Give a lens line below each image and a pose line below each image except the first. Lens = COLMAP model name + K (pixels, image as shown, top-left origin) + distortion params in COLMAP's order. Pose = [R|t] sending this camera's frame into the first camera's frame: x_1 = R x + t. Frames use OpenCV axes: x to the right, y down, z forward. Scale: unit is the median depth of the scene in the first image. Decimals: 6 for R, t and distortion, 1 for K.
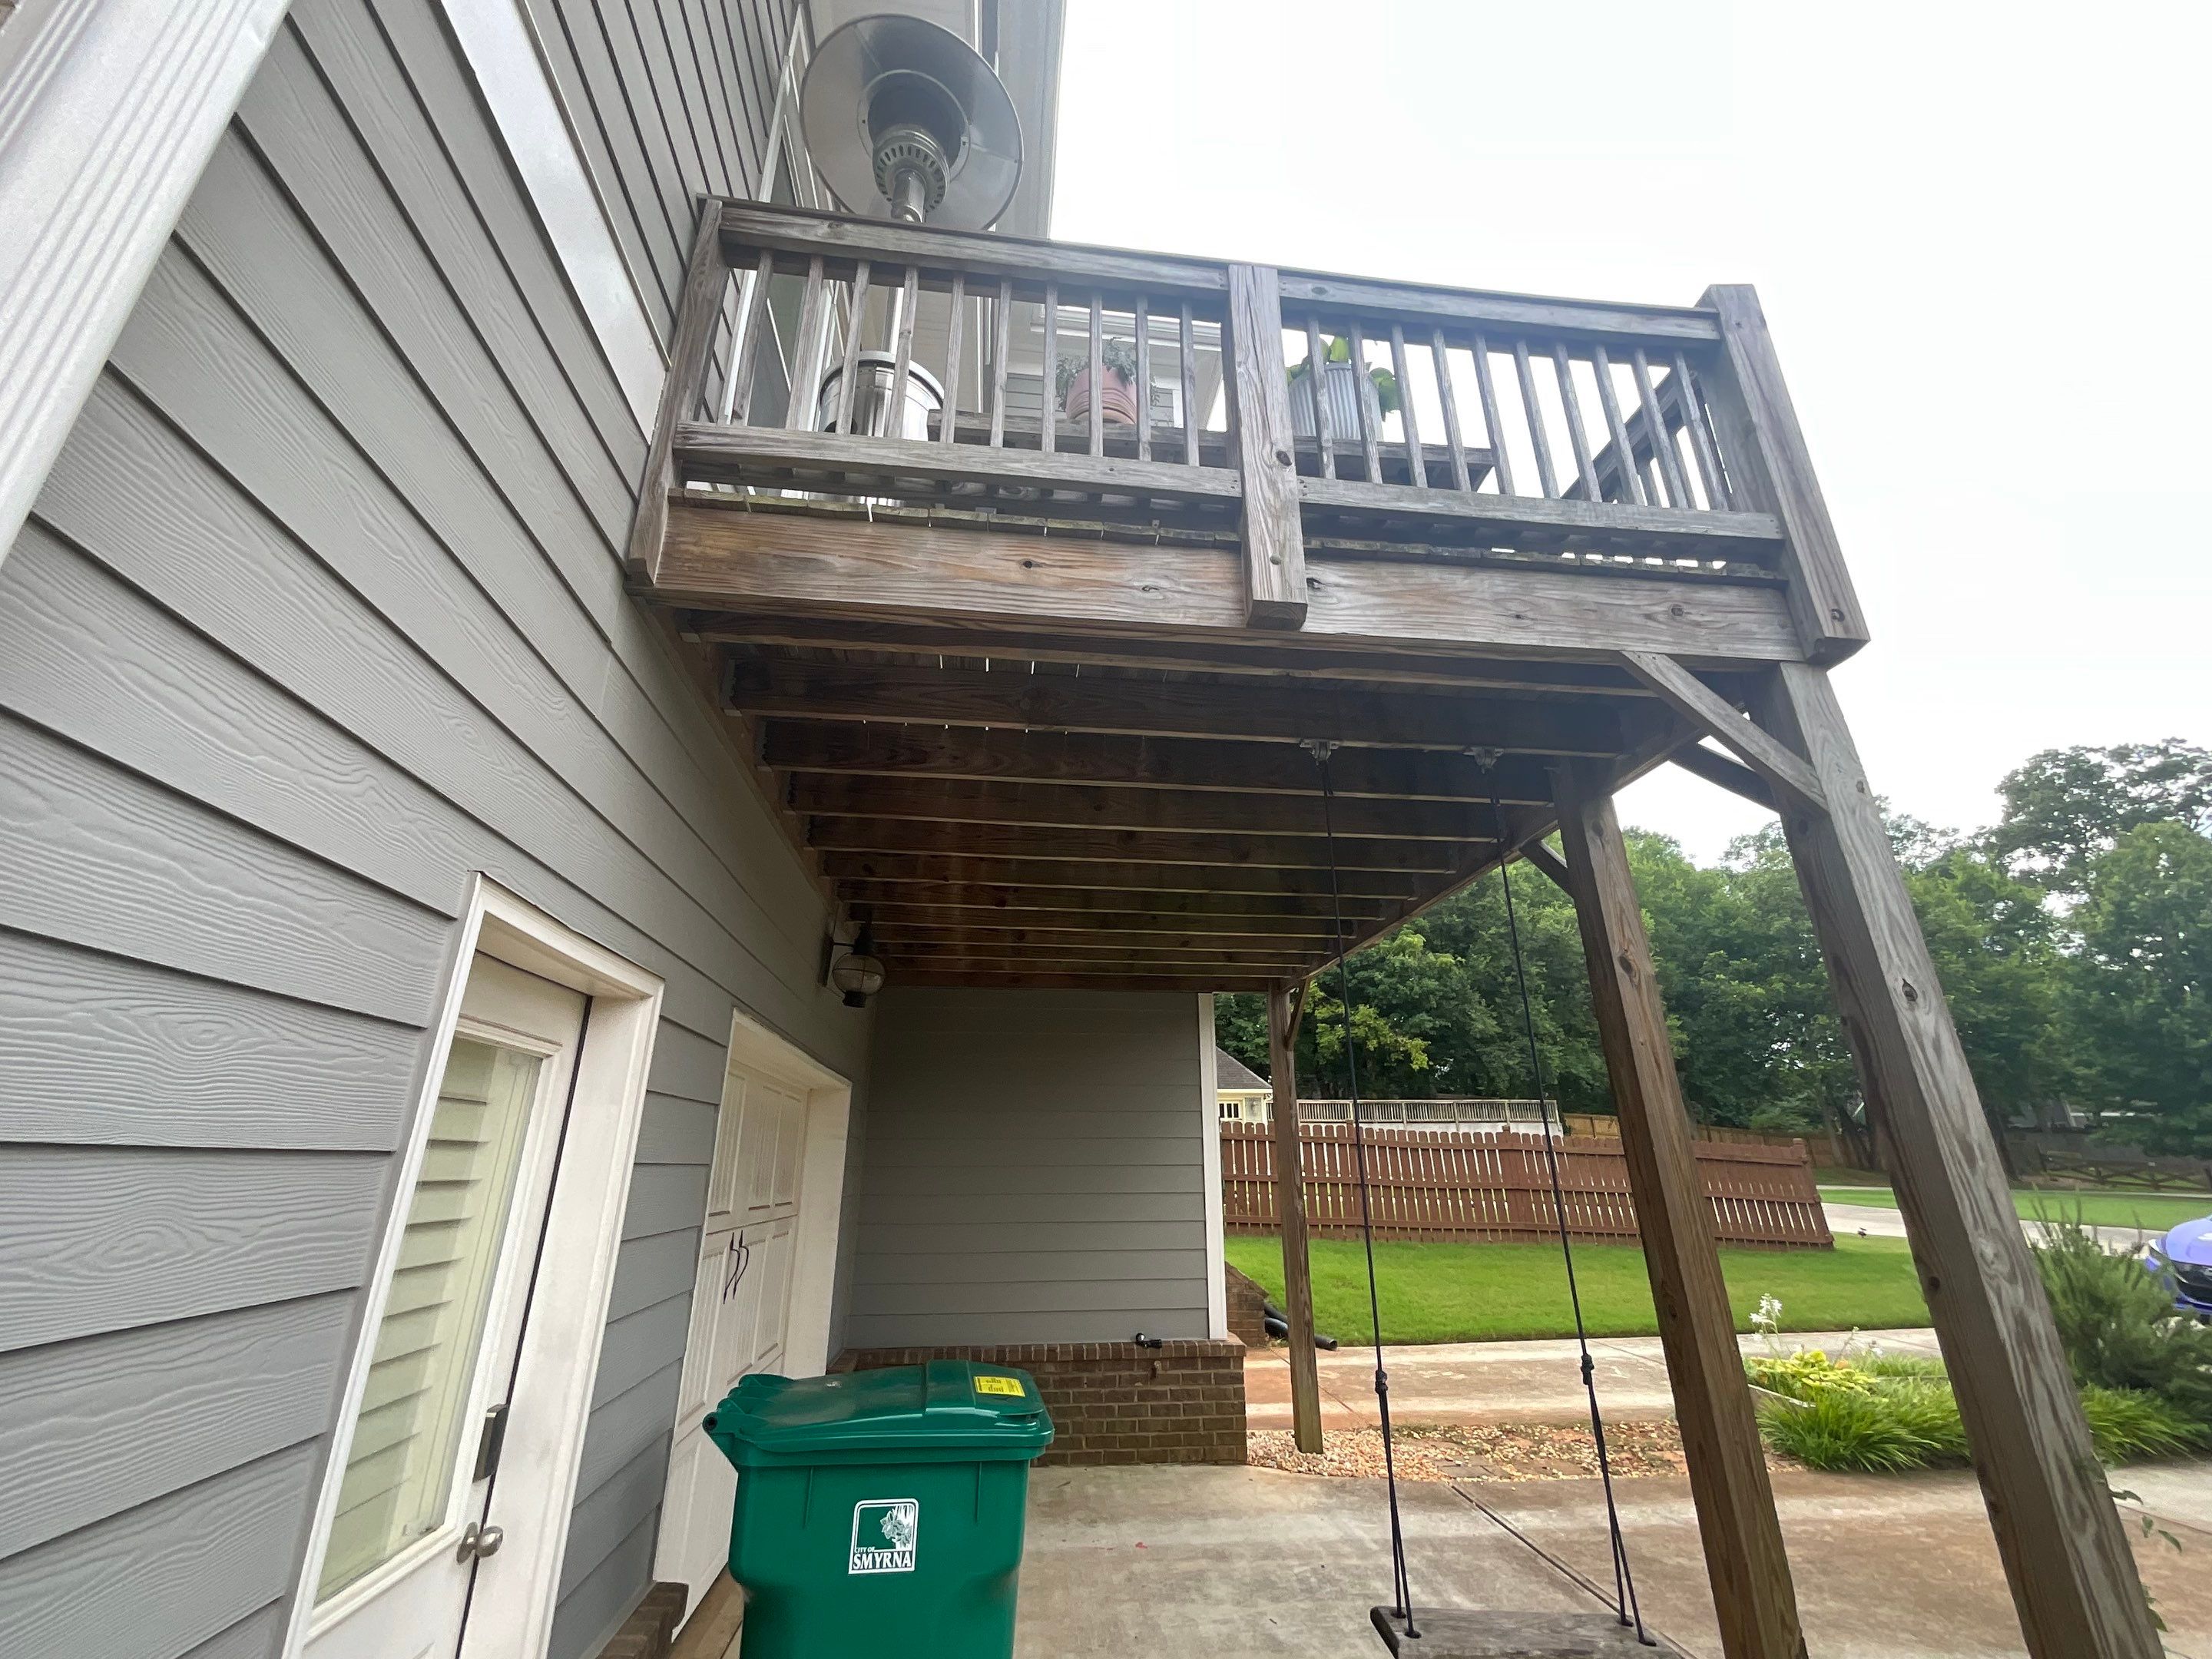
lens RADIAL K [[882.4, 0, 1122.0], [0, 882.4, 835.0], [0, 0, 1]] dist [0.000899, -0.000283]
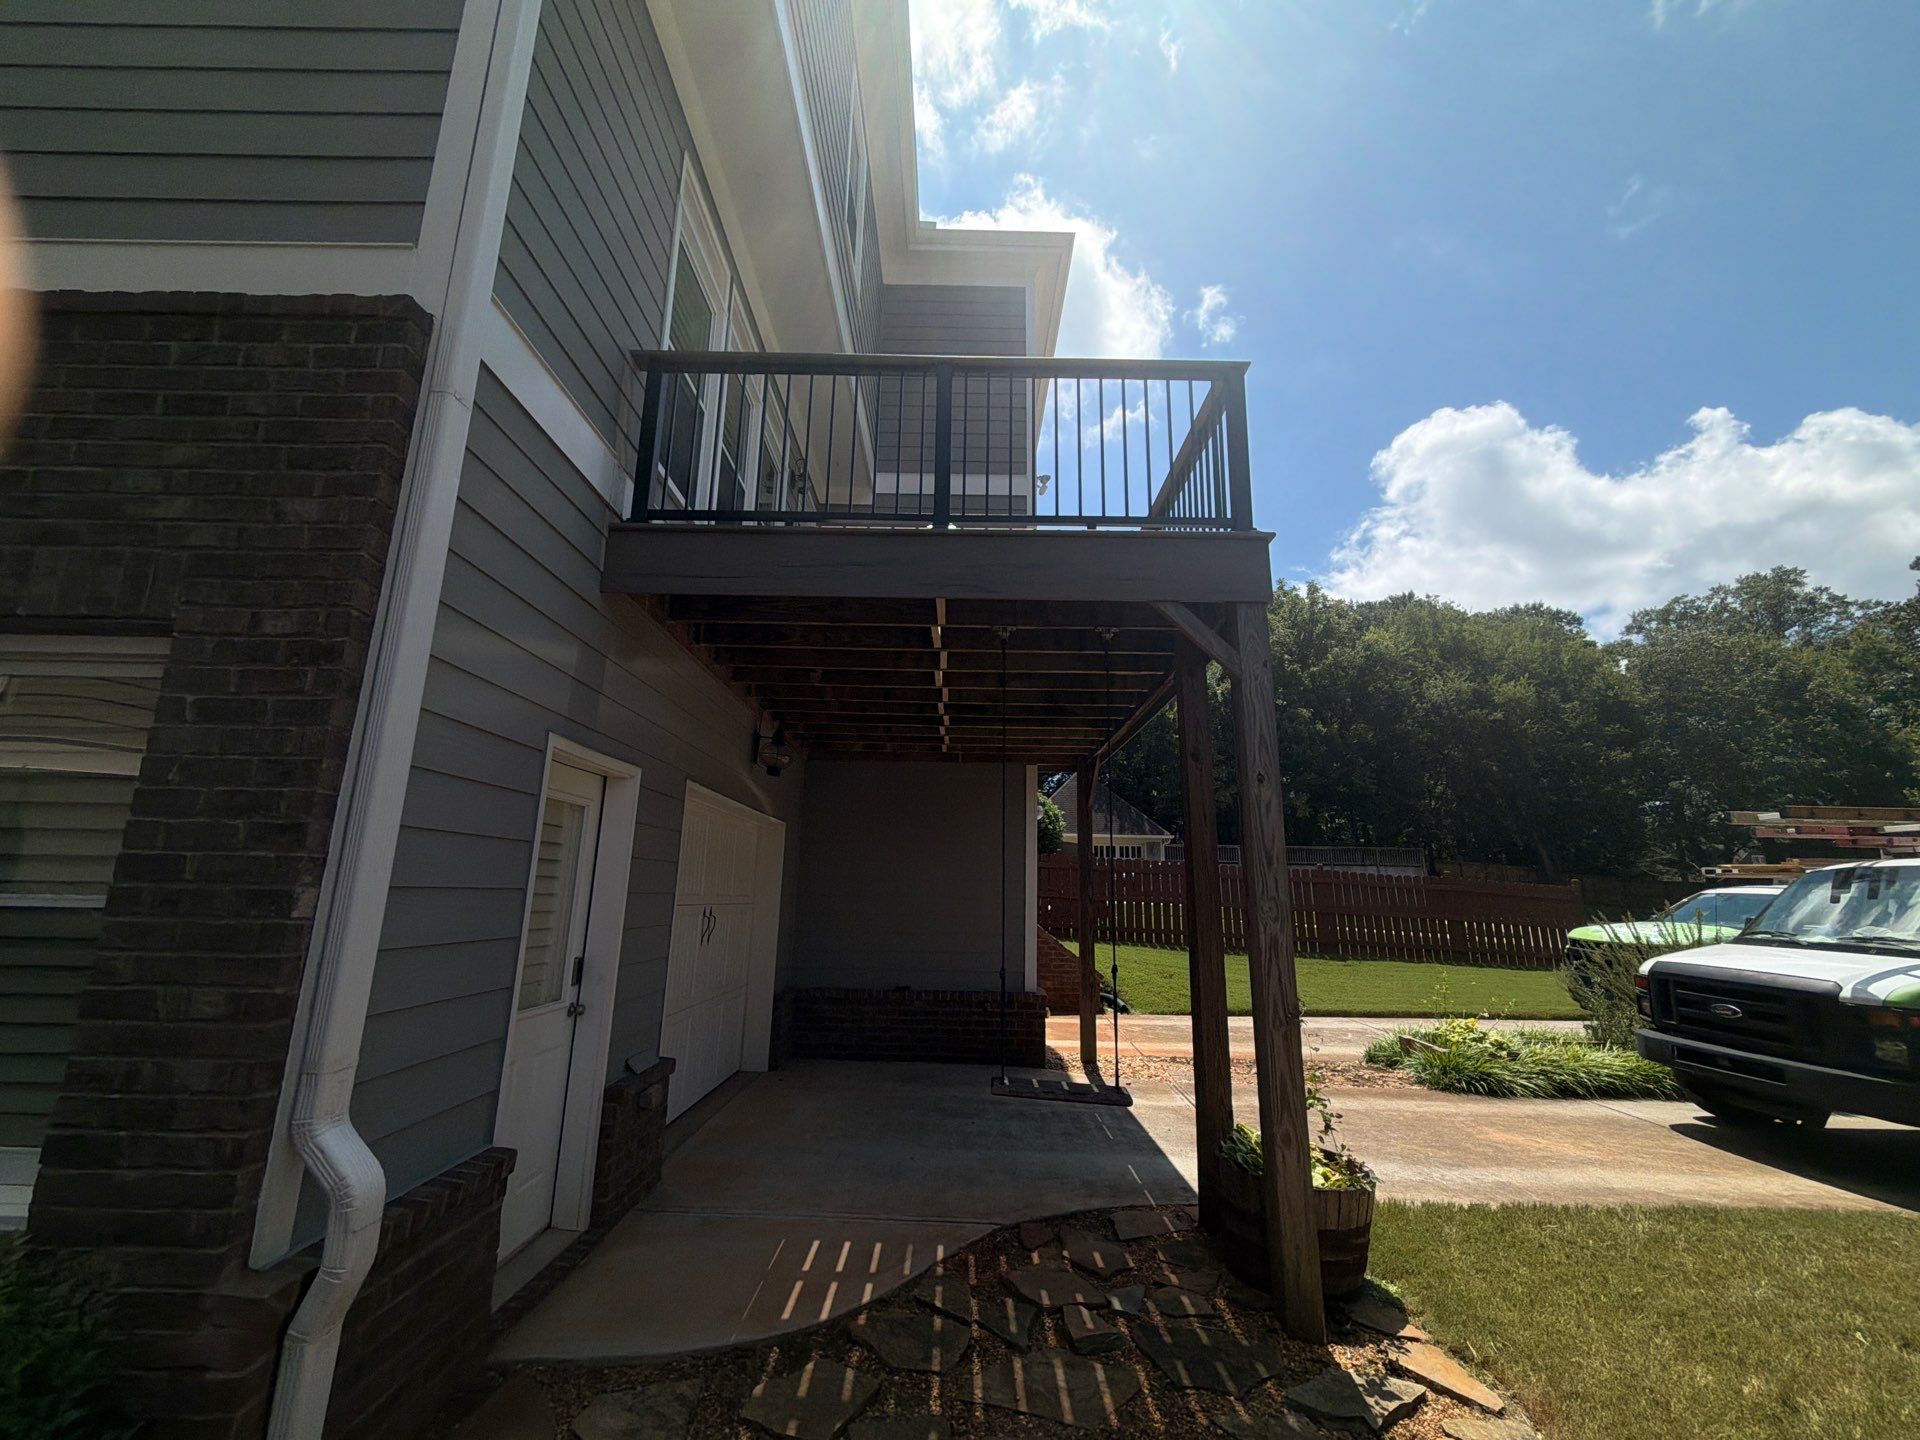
lens RADIAL K [[765.9, 0, 975.2], [0, 765.9, 726.0], [0, 0, 1]] dist [0.000899, -0.000283]
pose [[0.992611, -0.004418, -0.121260, 0.183143], [0.021045, 0.990460, 0.136182, -0.062693], [0.119501, -0.137727, 0.983235, -0.246778]]
